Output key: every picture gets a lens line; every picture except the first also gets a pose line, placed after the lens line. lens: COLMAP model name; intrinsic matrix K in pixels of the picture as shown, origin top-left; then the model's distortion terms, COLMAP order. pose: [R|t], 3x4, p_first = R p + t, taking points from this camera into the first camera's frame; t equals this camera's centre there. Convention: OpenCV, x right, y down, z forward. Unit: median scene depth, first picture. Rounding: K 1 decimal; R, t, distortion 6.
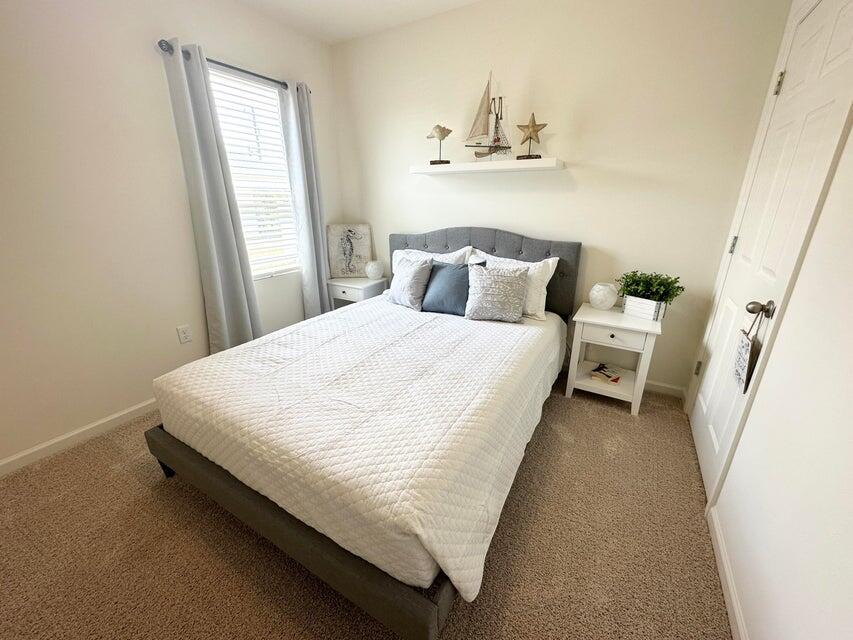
lens RADIAL K [[348.7, 0, 424.4], [0, 348.7, 312.3], [0, 0, 1]] dist [0.019789, 0.000151]
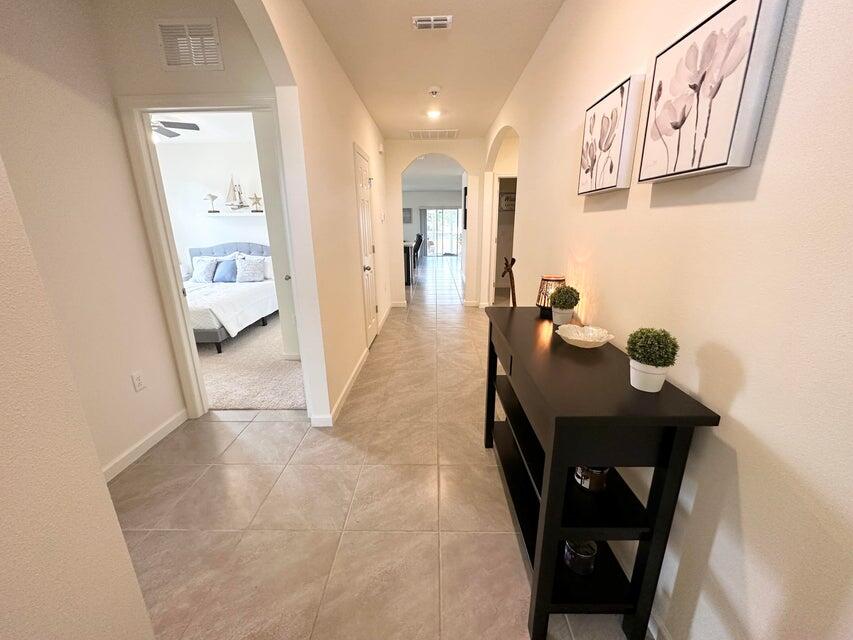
lens RADIAL K [[339.9, 0, 426.5], [0, 339.9, 320.0], [0, 0, 1]] dist [-0.003600, 0.000783]
pose [[0.866123, -0.137690, 0.480492, 0.081516], [0.164902, 0.986201, -0.014641, 0.421381], [-0.471846, 0.091915, 0.876877, -1.242335]]
